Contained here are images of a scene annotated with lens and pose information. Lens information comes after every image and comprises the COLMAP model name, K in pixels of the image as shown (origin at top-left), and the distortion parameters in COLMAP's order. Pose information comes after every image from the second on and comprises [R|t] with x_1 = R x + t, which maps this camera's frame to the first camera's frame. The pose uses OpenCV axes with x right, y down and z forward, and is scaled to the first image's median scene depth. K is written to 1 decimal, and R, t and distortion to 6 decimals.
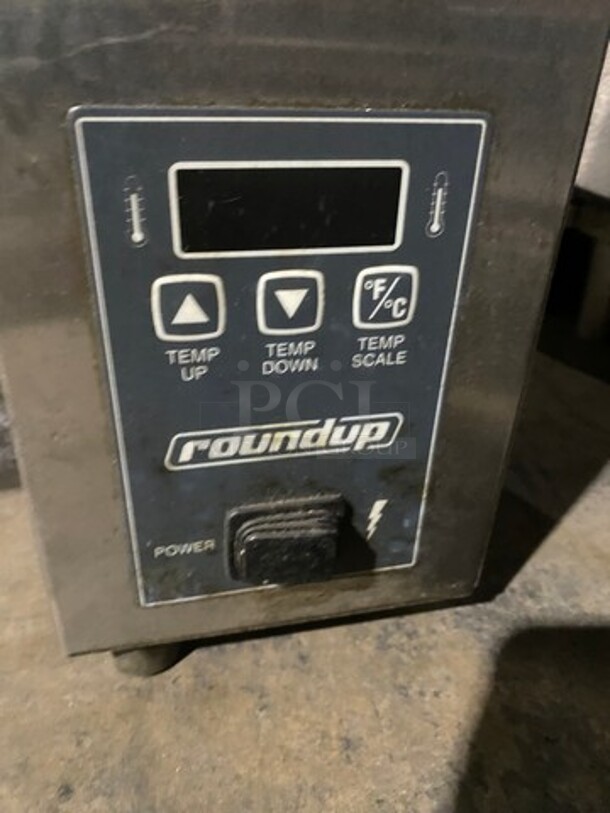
lens RADIAL K [[621.1, 0, 304.6], [0, 621.1, 403.1], [0, 0, 1]] dist [0.013778, 0.000069]
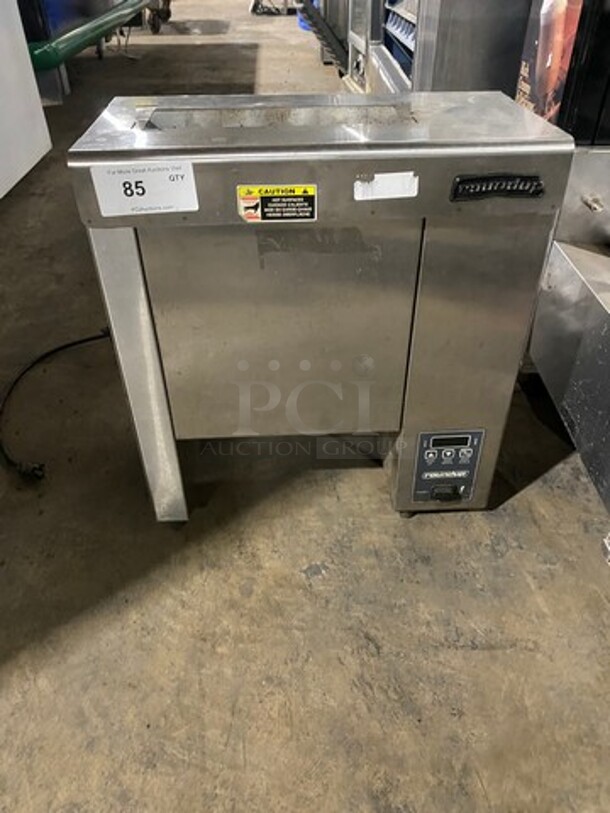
lens RADIAL K [[621.1, 0, 306.4], [0, 621.1, 406.3], [0, 0, 1]] dist [0.013778, 0.000069]
pose [[0.981401, 0.070776, -0.178444, -0.271210], [-0.045564, 0.988872, 0.141621, -1.155051], [0.186482, -0.130856, 0.973705, -4.088413]]
